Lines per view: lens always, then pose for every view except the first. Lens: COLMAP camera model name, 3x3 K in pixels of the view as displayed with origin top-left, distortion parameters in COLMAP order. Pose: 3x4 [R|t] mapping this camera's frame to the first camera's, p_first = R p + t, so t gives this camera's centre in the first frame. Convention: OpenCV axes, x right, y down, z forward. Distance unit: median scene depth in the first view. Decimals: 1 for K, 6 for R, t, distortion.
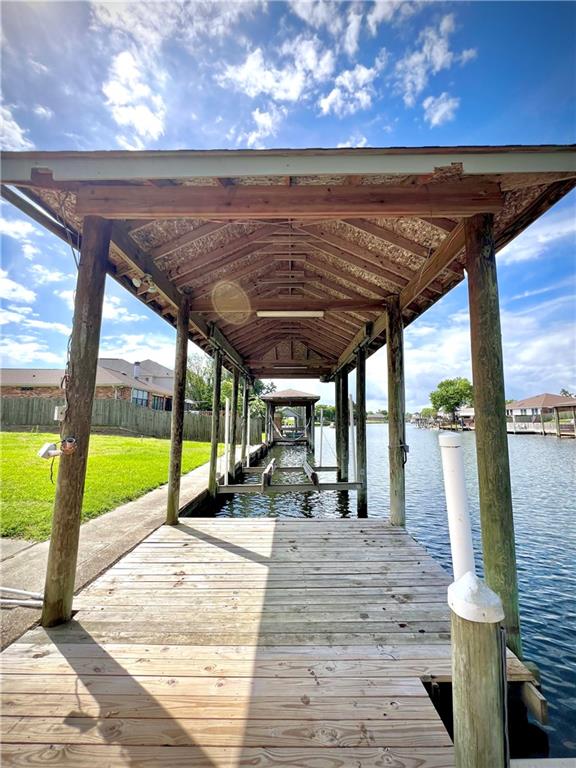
lens RADIAL K [[313.2, 0, 287.5], [0, 313.2, 385.4], [0, 0, 1]] dist [0.000241, -0.000328]
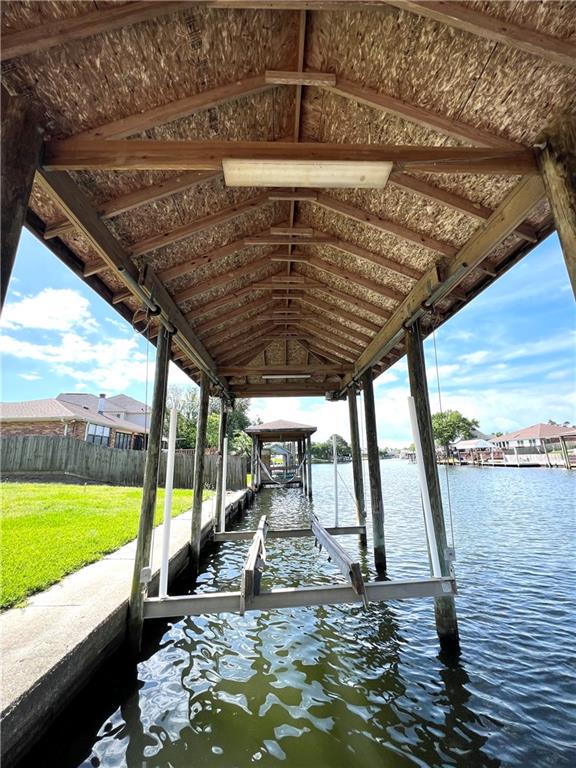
lens RADIAL K [[313.2, 0, 292.8], [0, 313.2, 386.2], [0, 0, 1]] dist [0.000241, -0.000328]
pose [[0.998108, -0.012074, 0.060286, -0.006804], [0.019034, 0.993039, -0.116241, 0.016449], [-0.058463, 0.117168, 0.991390, 0.118903]]
